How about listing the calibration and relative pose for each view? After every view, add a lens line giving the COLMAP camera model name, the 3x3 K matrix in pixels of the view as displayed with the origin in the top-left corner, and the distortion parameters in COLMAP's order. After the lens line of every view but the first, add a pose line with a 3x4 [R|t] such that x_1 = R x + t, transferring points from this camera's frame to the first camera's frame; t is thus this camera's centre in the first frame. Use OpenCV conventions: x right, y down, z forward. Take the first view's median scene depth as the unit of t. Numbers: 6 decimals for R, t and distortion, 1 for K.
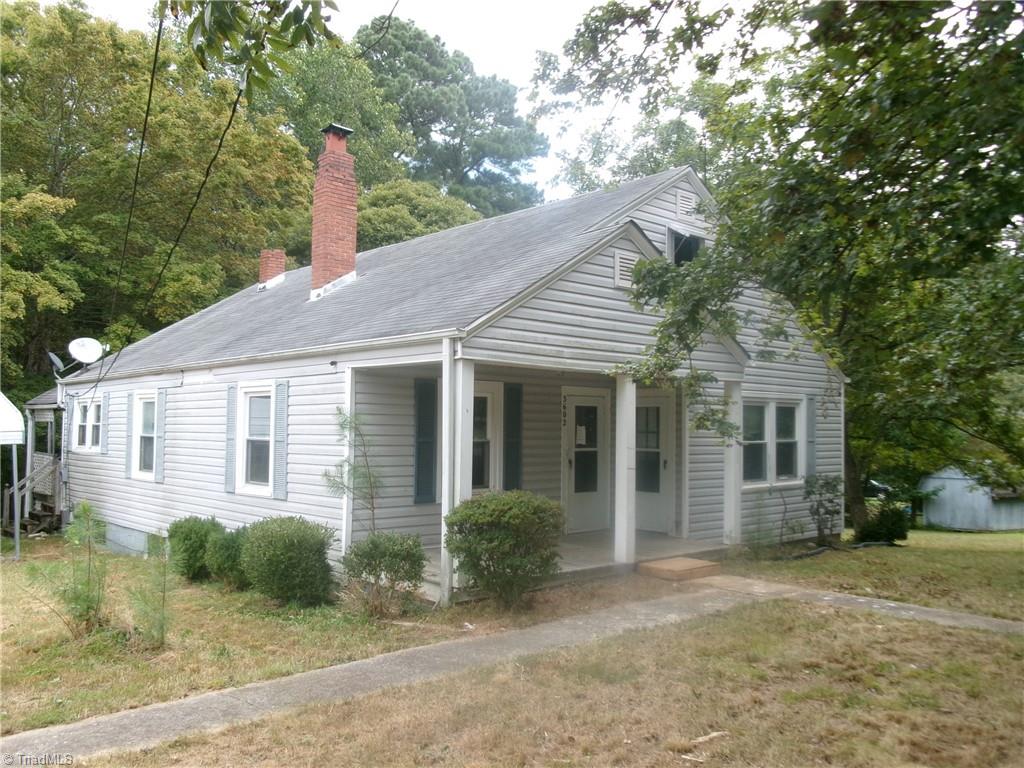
lens RADIAL K [[840.1, 0, 511.8], [0, 840.1, 384.1], [0, 0, 1]] dist [0.014767, 0.006937]
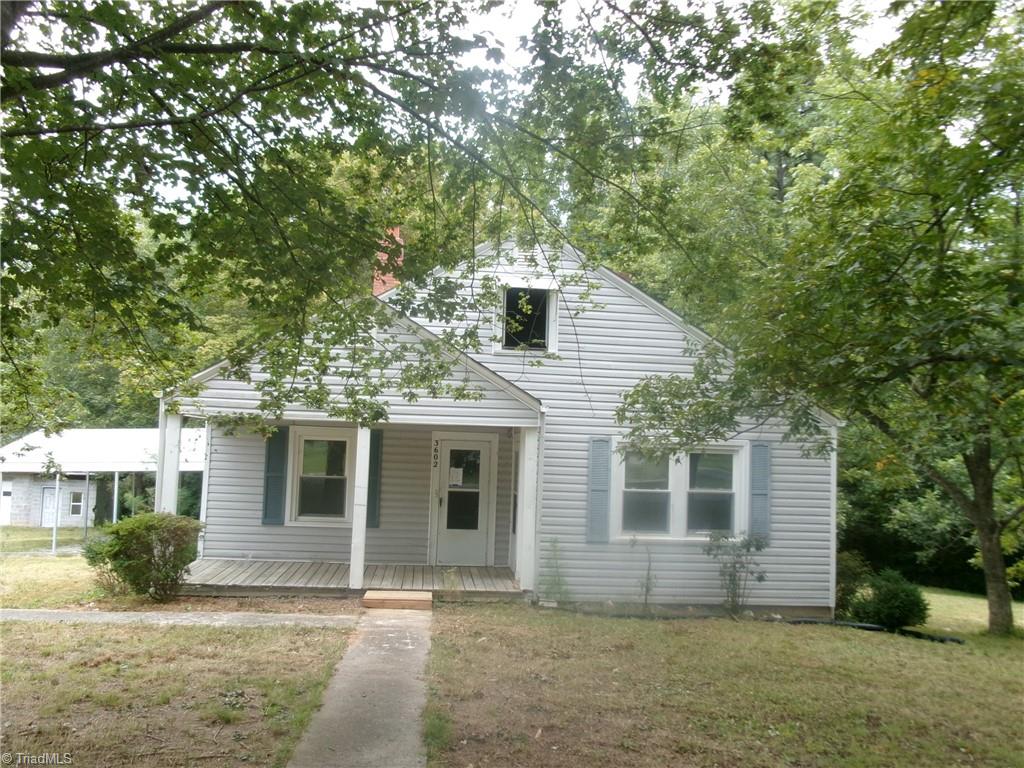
lens RADIAL K [[840.1, 0, 511.7], [0, 840.1, 385.6], [0, 0, 1]] dist [0.014767, 0.006937]
pose [[0.796895, -0.033222, -0.603204, 0.799875], [0.003817, 0.998744, -0.049963, -0.002450], [0.604106, 0.037512, 0.796021, 0.166785]]
